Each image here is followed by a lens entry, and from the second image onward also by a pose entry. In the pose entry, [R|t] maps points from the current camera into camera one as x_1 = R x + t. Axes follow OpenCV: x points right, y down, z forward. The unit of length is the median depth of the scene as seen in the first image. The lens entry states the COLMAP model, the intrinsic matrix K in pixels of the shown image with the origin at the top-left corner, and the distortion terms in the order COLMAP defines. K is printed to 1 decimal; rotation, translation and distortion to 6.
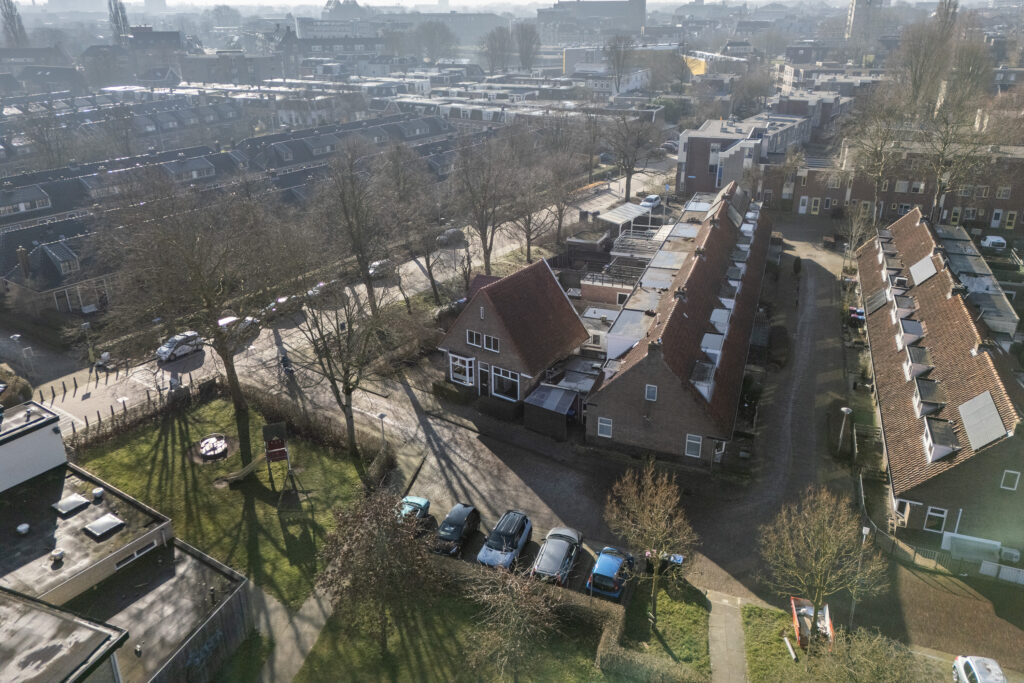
lens RADIAL K [[757.8, 0, 514.5], [0, 757.8, 310.3], [0, 0, 1]] dist [0.058846, -0.053117]
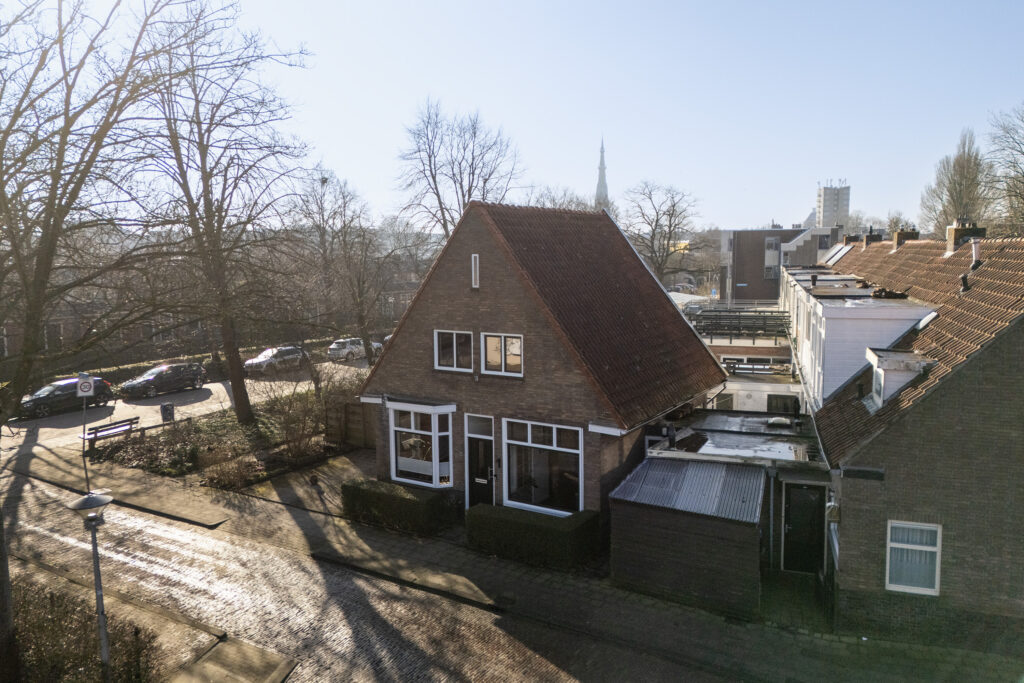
lens RADIAL K [[767.7, 0, 508.6], [0, 767.7, 323.9], [0, 0, 1]] dist [0.047670, -0.001511]
pose [[0.999474, -0.012235, 0.030047, -0.036938], [0.020466, 0.956402, -0.291334, 0.135153], [-0.025172, 0.291796, 0.956149, 0.624043]]
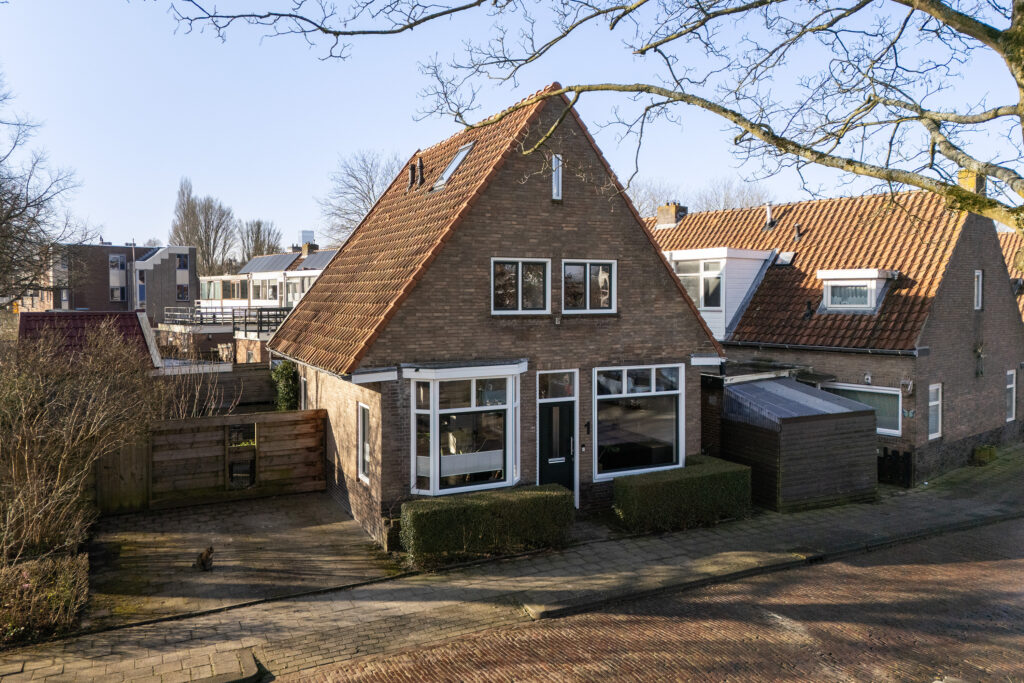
lens RADIAL K [[757.8, 0, 514.5], [0, 757.8, 310.3], [0, 0, 1]] dist [0.058846, -0.053117]
pose [[0.484988, -0.014680, 0.874397, -0.287757], [0.334752, 0.926824, -0.170111, 0.089930], [-0.807915, 0.375208, 0.454413, 0.872582]]
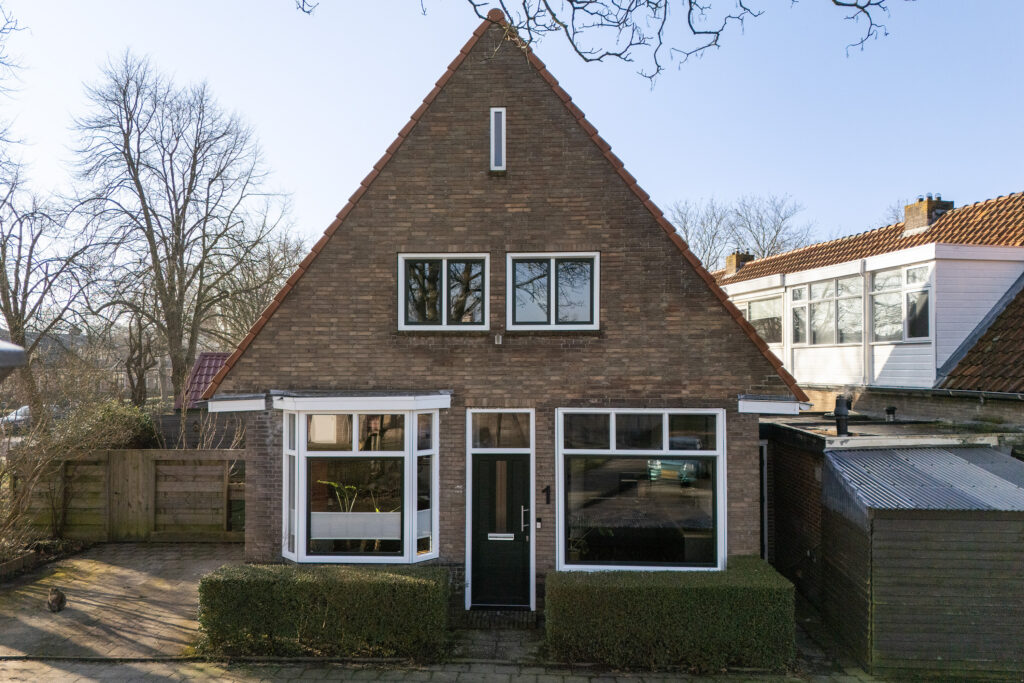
lens RADIAL K [[754.8, 0, 512.9], [0, 754.8, 355.9], [0, 0, 1]] dist [0.058100, -0.043554]
pose [[0.853883, 0.007386, 0.520412, -0.139306], [0.198092, 0.920033, -0.338082, 0.122430], [-0.481293, 0.391772, 0.784137, 0.833145]]
